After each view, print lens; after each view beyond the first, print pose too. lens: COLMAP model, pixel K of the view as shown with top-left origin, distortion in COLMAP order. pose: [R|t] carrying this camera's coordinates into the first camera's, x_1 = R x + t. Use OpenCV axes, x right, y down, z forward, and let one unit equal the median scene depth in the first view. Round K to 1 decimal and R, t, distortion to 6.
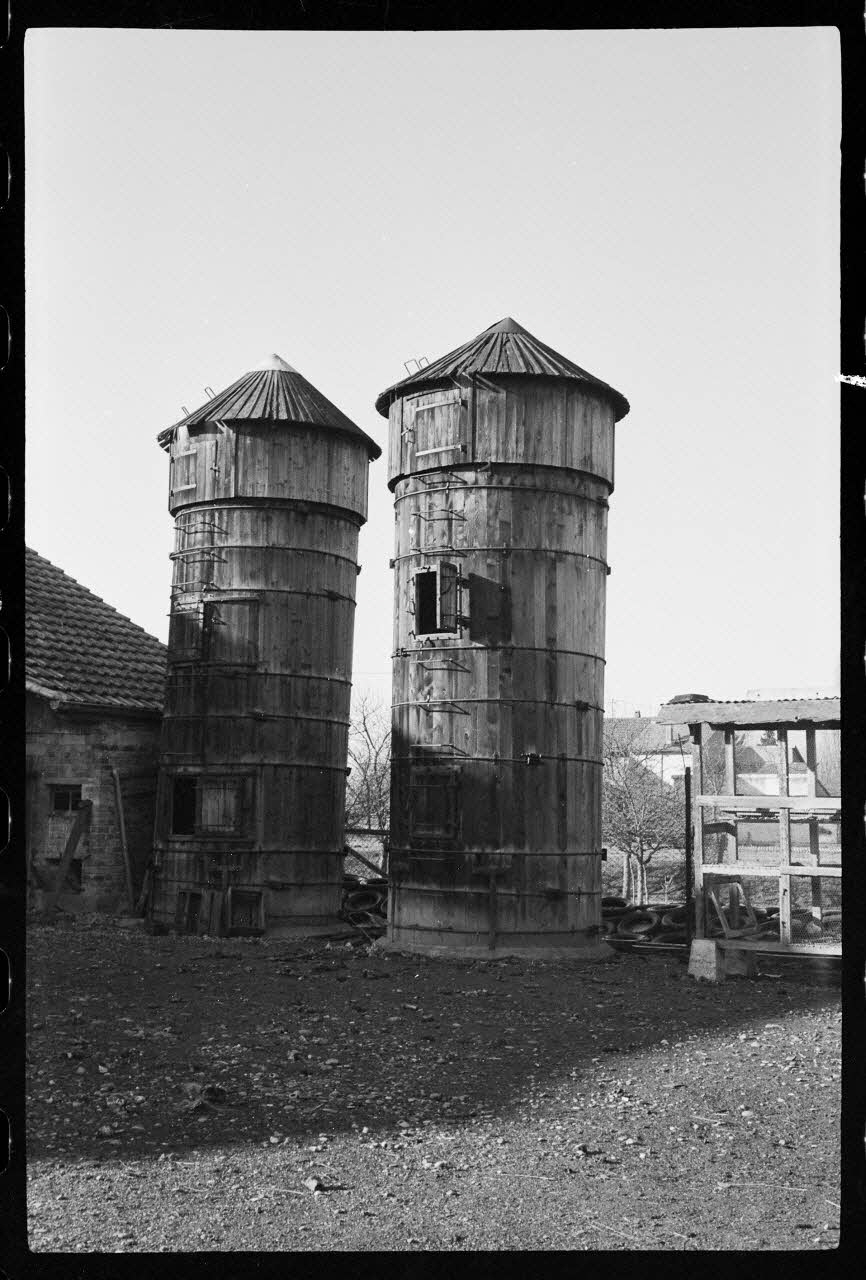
lens RADIAL K [[1530.6, 0, 433.0], [0, 1530.6, 640.0], [0, 0, 1]] dist [0.021930, -0.257192]
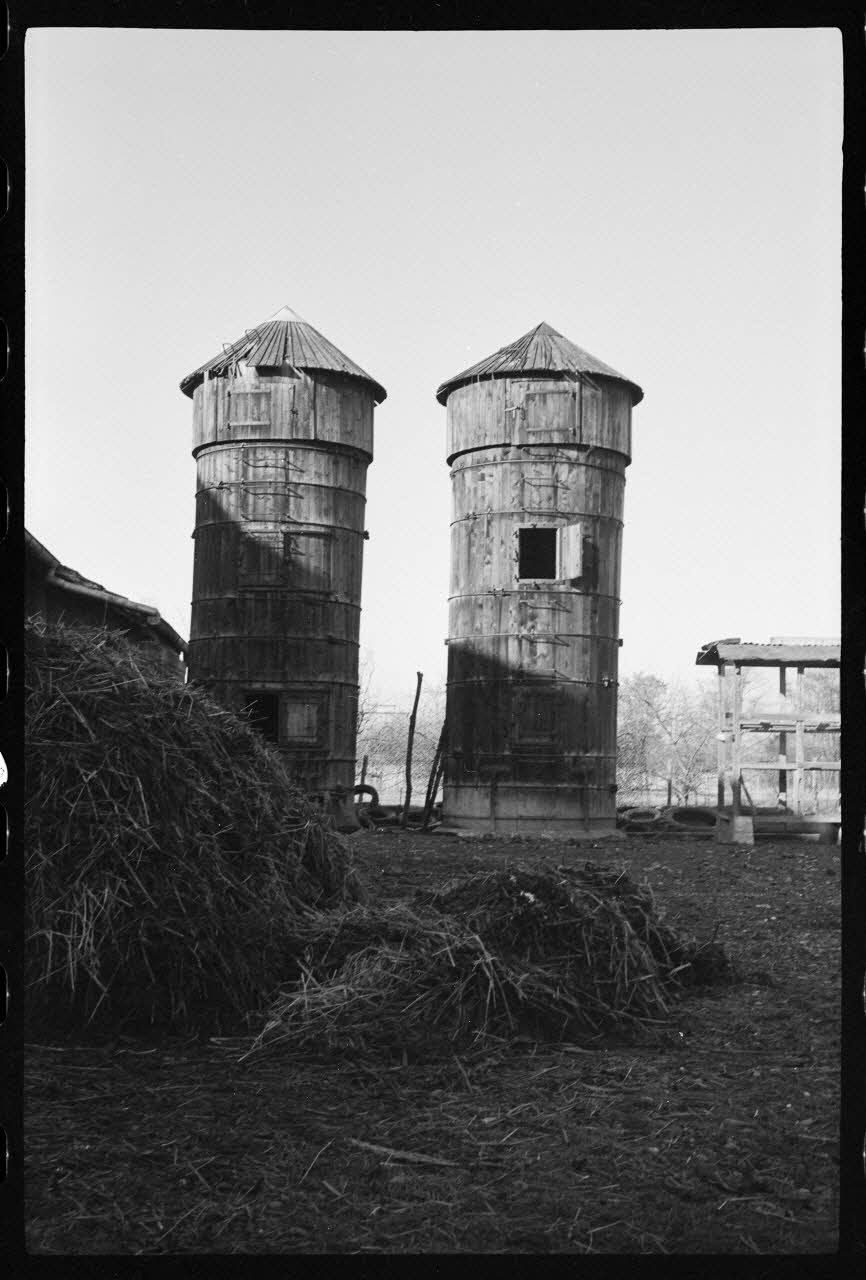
lens RADIAL K [[1530.6, 0, 433.0], [0, 1530.6, 640.0], [0, 0, 1]] dist [0.021930, -0.257192]
pose [[0.794922, 0.041799, 0.605270, -0.796504], [-0.064279, 0.997811, 0.015512, 0.030698], [-0.603297, -0.051237, 0.795869, 0.073458]]
